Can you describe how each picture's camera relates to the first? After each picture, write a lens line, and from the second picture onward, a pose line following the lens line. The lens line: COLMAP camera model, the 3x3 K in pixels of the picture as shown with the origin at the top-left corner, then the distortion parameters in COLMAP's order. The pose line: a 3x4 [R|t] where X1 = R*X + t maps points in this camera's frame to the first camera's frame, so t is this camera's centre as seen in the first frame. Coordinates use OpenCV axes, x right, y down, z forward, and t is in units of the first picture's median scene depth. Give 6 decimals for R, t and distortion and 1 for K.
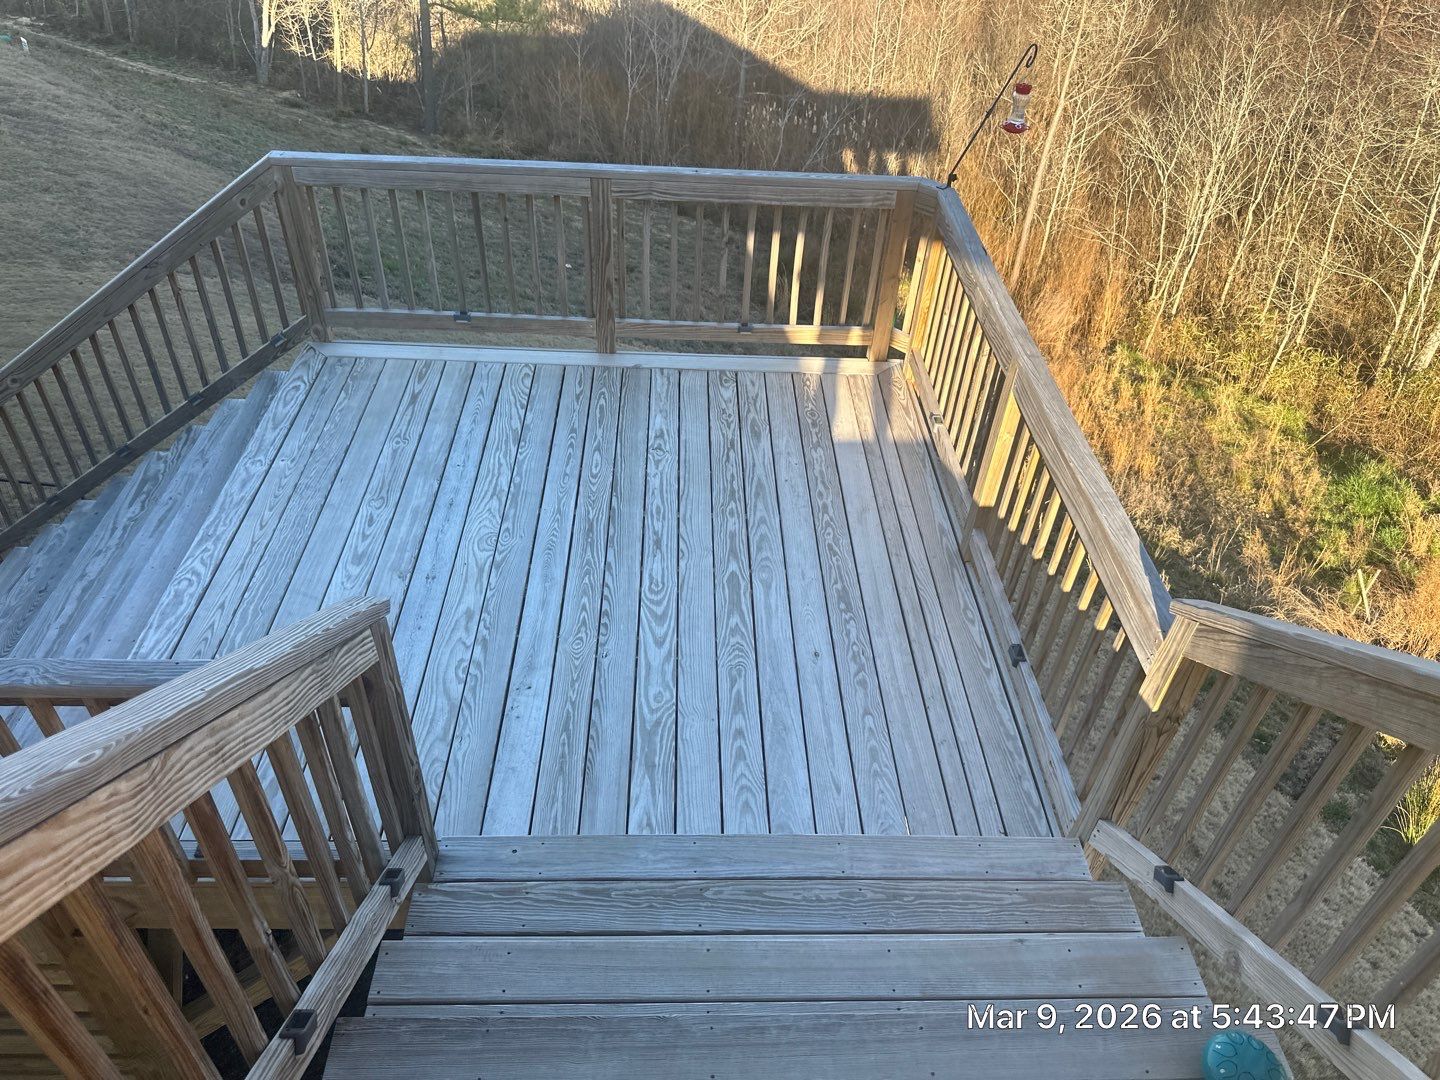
lens RADIAL K [[1006.1, 0, 727.7], [0, 1006.1, 549.0], [0, 0, 1]] dist [0.164637, -0.311601]
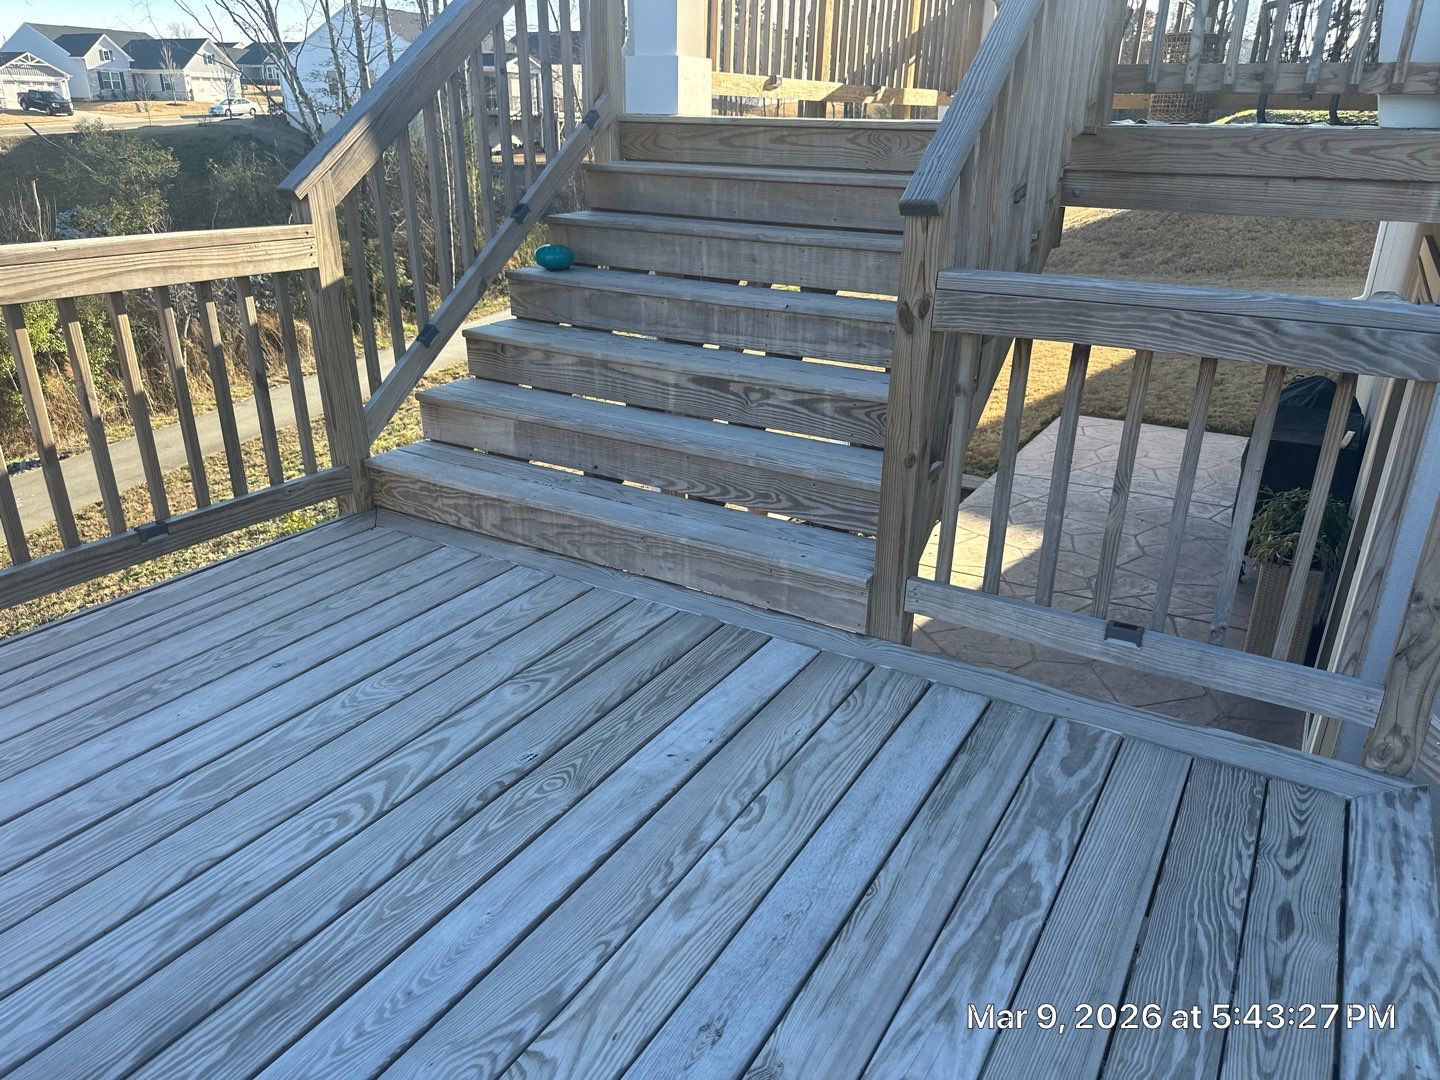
lens RADIAL K [[1006.1, 0, 727.7], [0, 1006.1, 549.0], [0, 0, 1]] dist [0.164637, -0.311601]
pose [[-0.844348, -0.260910, 0.467978, -0.425554], [0.304767, 0.484491, 0.819991, -0.368455], [-0.440675, 0.834982, -0.329563, 0.963345]]
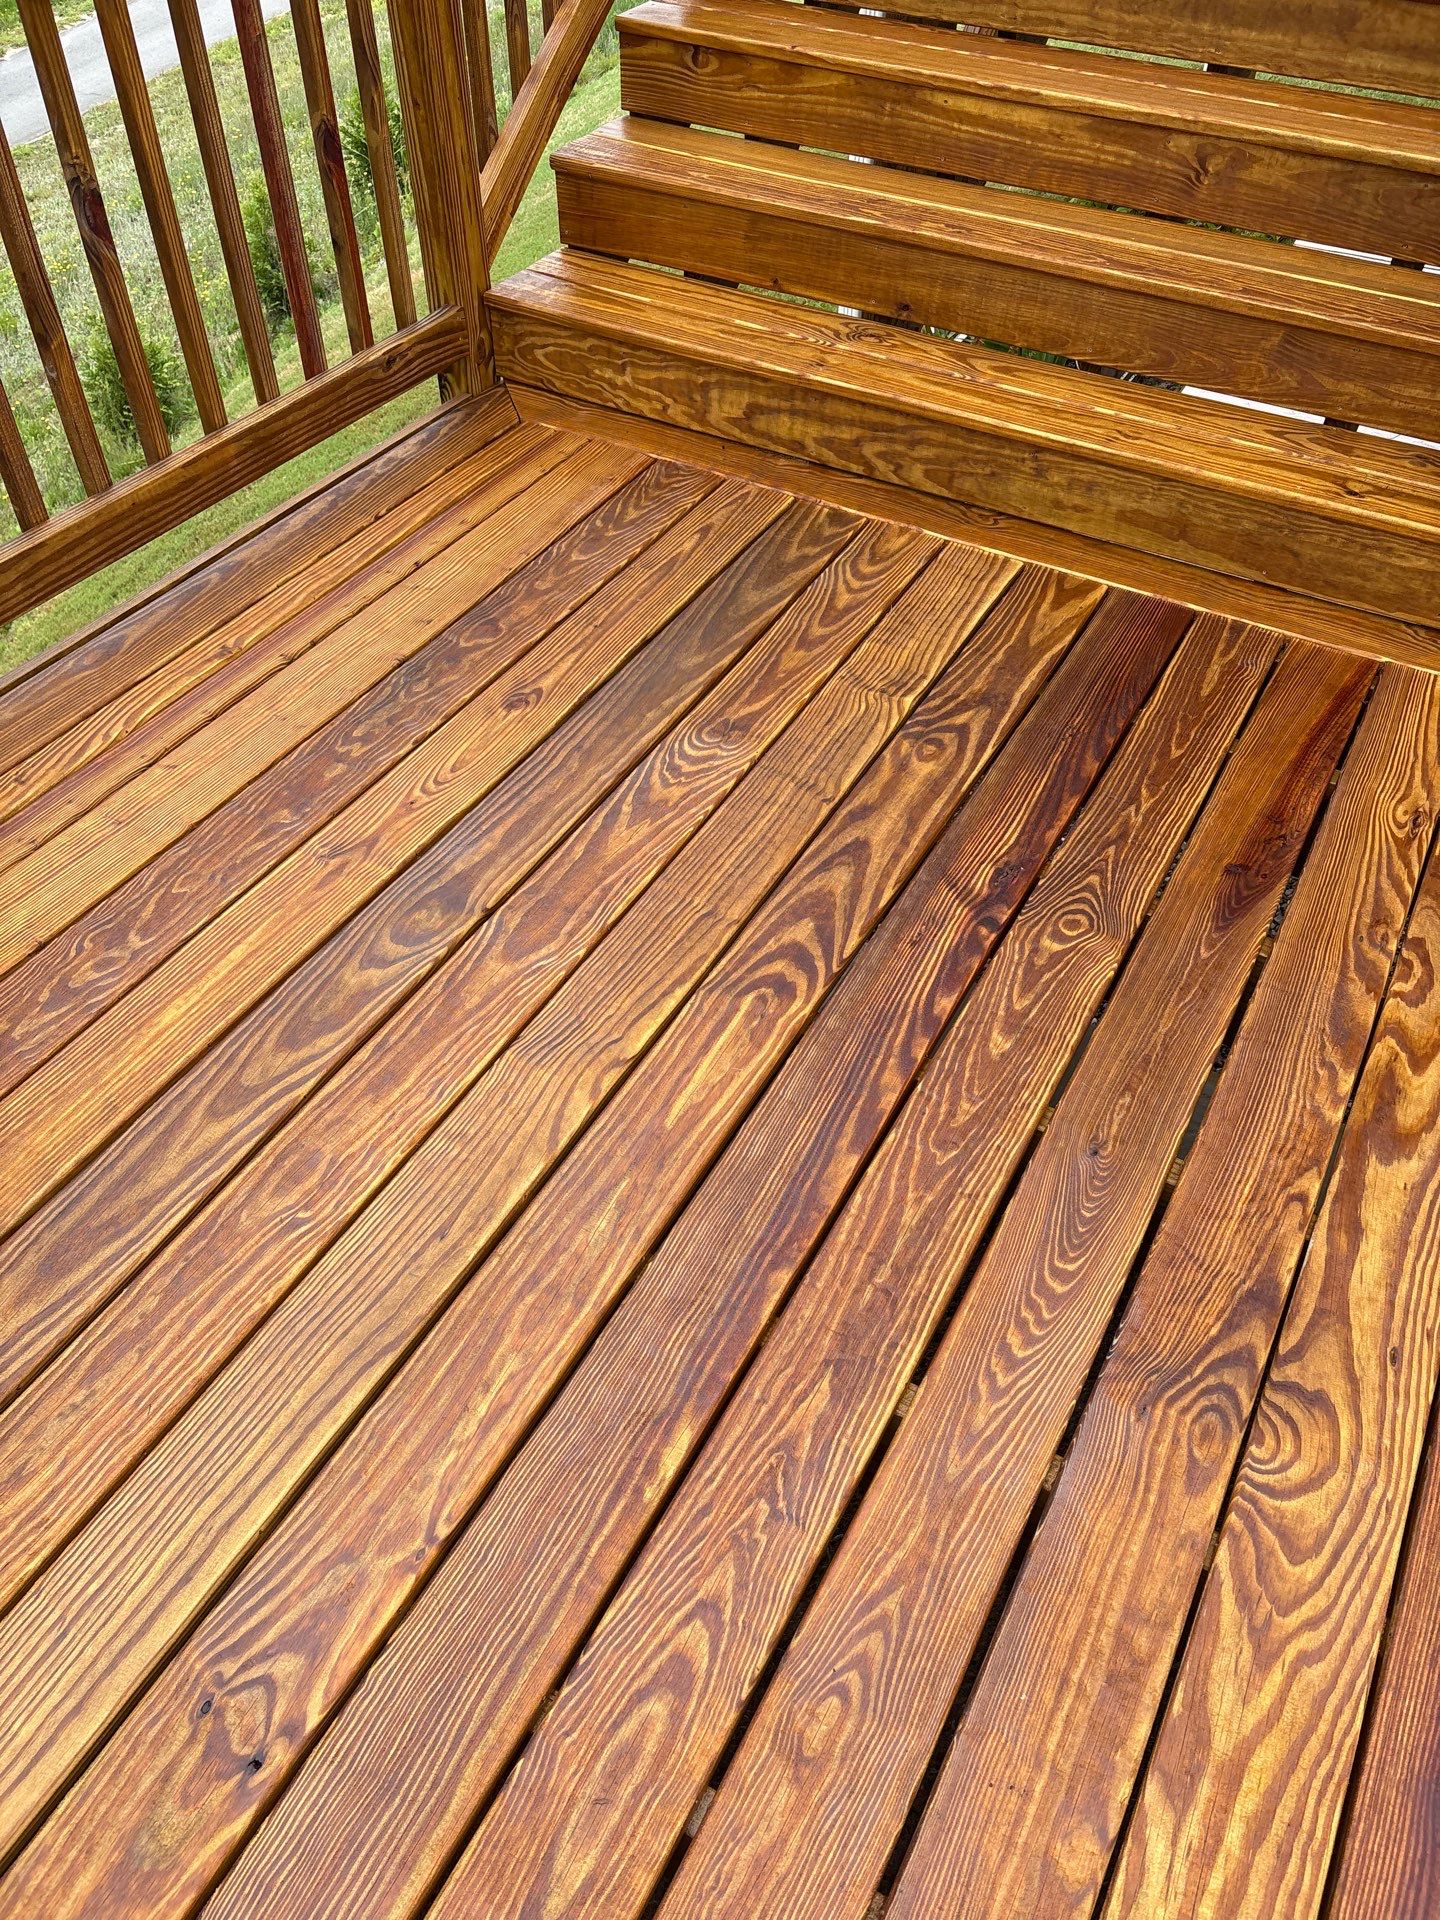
lens RADIAL K [[1445.9, 0, 720.0], [0, 1445.9, 960.0], [0, 0, 1]] dist [0.057464, -0.067227]
pose [[-0.858036, -0.407164, 0.313037, -0.191116], [0.286387, 0.126641, 0.949708, -0.382249], [-0.426330, 0.904533, 0.007944, 0.986794]]
